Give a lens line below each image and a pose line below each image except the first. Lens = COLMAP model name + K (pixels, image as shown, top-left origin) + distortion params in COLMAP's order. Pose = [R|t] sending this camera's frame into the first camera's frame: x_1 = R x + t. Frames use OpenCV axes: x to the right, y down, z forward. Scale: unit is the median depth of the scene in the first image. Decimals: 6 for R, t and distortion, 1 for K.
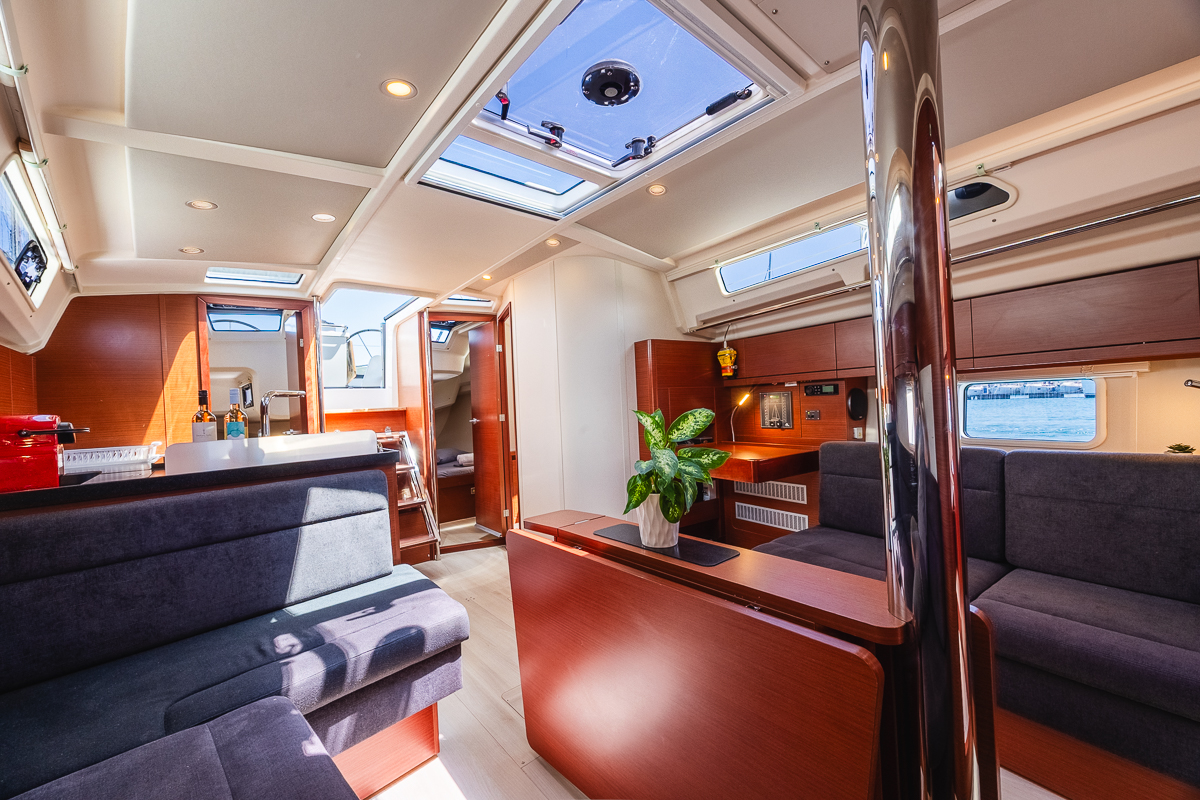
lens RADIAL K [[456.0, 0, 600.9], [0, 456.0, 402.1], [0, 0, 1]] dist [-0.001745, -0.000222]
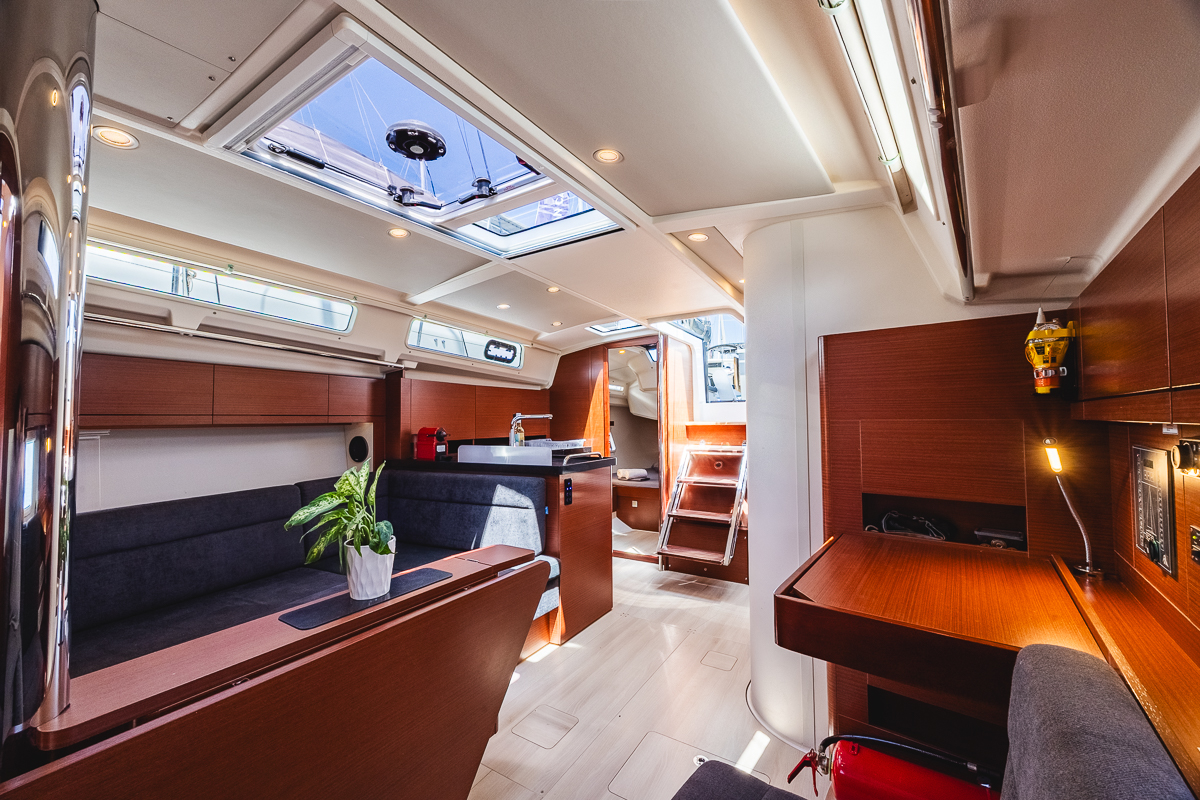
lens RADIAL K [[456.0, 0, 600.9], [0, 456.0, 402.1], [0, 0, 1]] dist [-0.001745, -0.000222]
pose [[0.299078, 0.009171, -0.954185, 0.847881], [0.002988, 0.999940, 0.010547, -0.087225], [0.954224, -0.006006, 0.299033, 0.807349]]
